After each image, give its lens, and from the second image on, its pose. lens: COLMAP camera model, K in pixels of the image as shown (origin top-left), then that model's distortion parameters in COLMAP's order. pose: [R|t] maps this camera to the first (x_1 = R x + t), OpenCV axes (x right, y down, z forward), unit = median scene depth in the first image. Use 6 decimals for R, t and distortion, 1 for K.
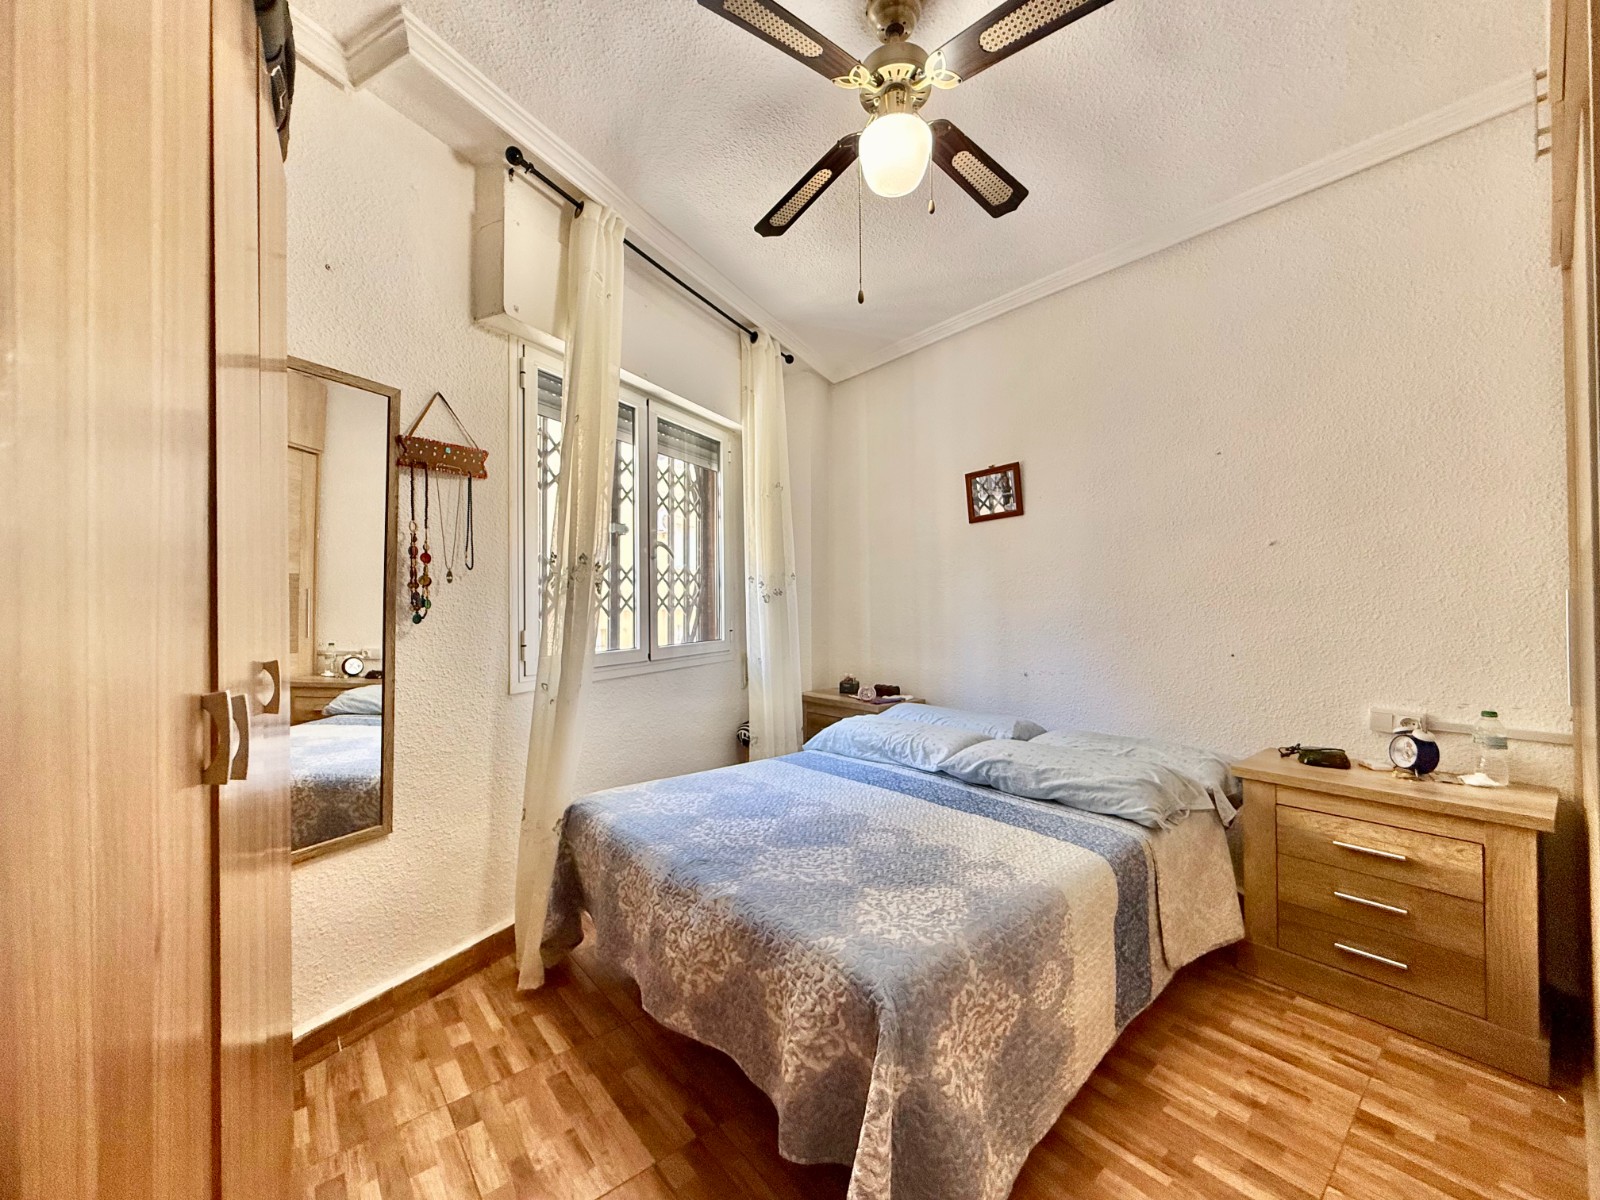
lens RADIAL K [[636.4, 0, 777.8], [0, 636.4, 599.1], [0, 0, 1]] dist [-0.001538, -0.000121]
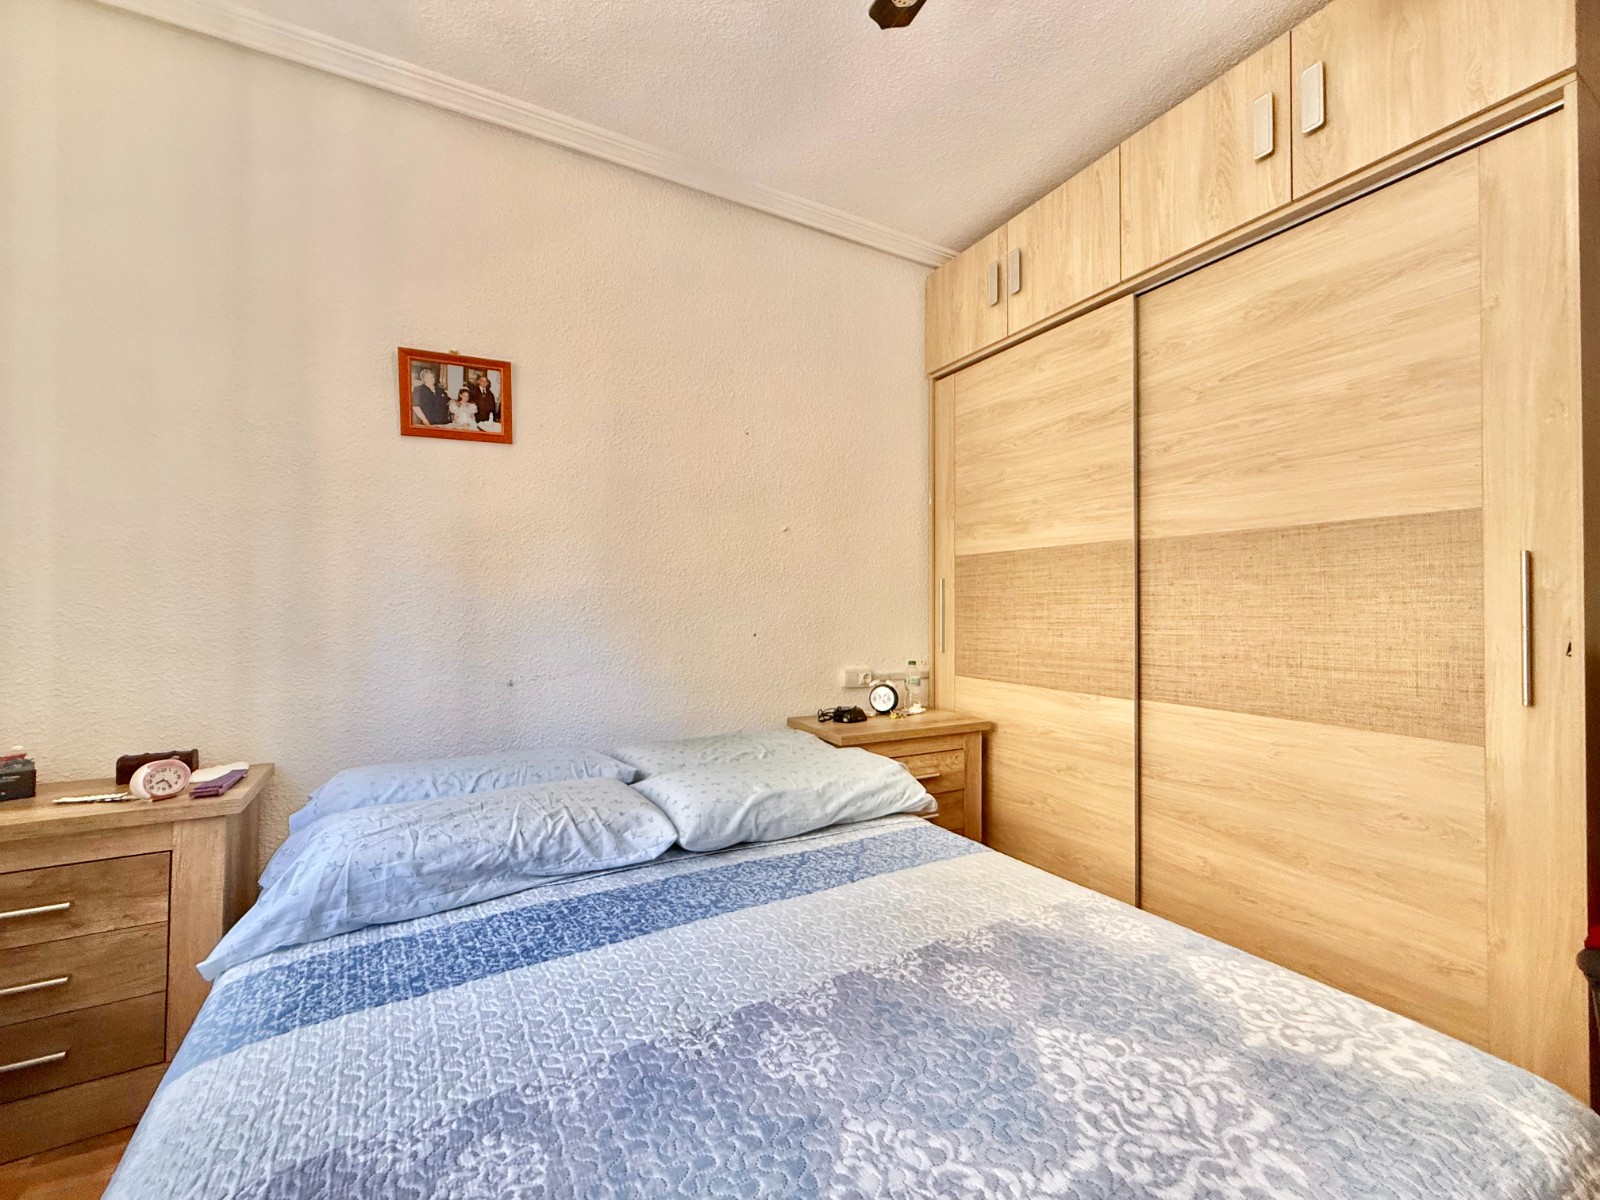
lens RADIAL K [[647.4, 0, 776.4], [0, 647.4, 601.2], [0, 0, 1]] dist [0.001348, 0.000027]
pose [[0.179590, 0.018836, 0.983561, -0.322108], [-0.012023, 0.999784, -0.016952, 0.056468], [-0.983668, -0.008781, 0.179778, 0.851969]]
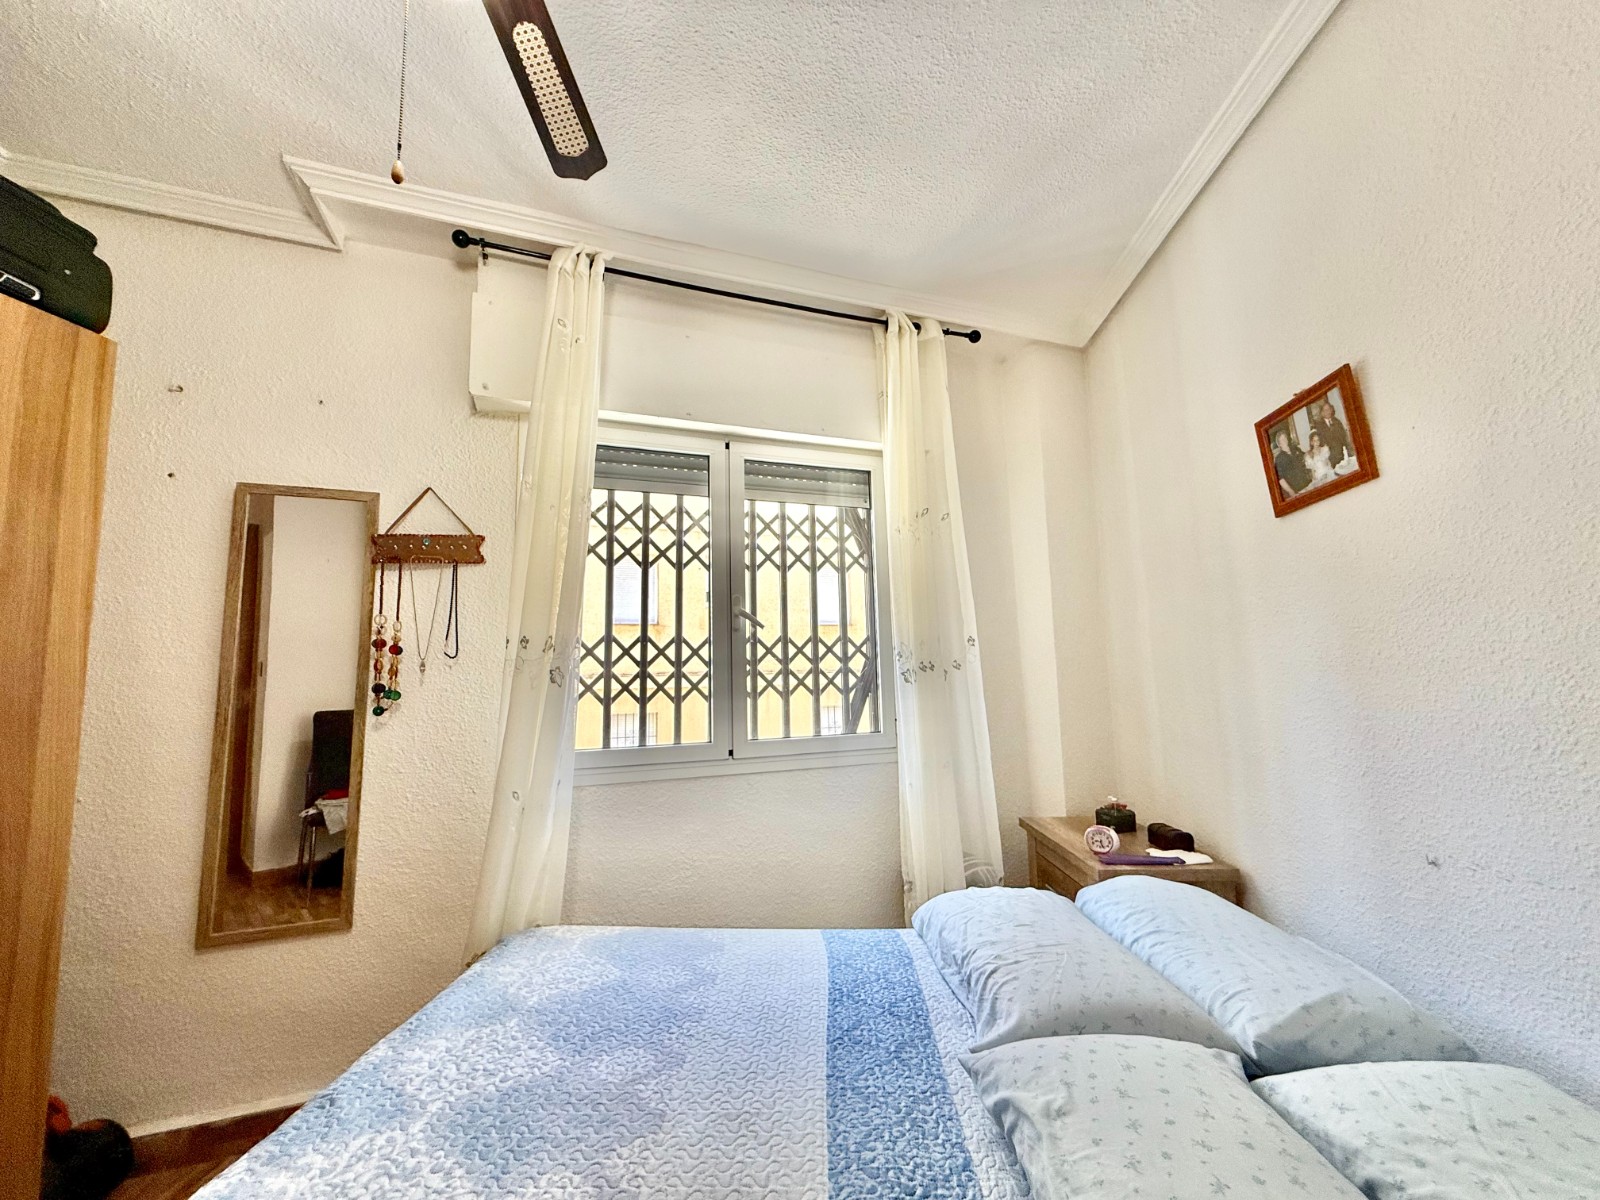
lens RADIAL K [[636.9, 0, 793.5], [0, 636.9, 600.5], [0, 0, 1]] dist [0.000076, -0.000829]
pose [[0.742571, -0.090799, -0.663584, 0.522869], [0.023635, 0.993703, -0.109521, -0.014341], [0.669350, 0.065643, 0.740042, 0.586569]]
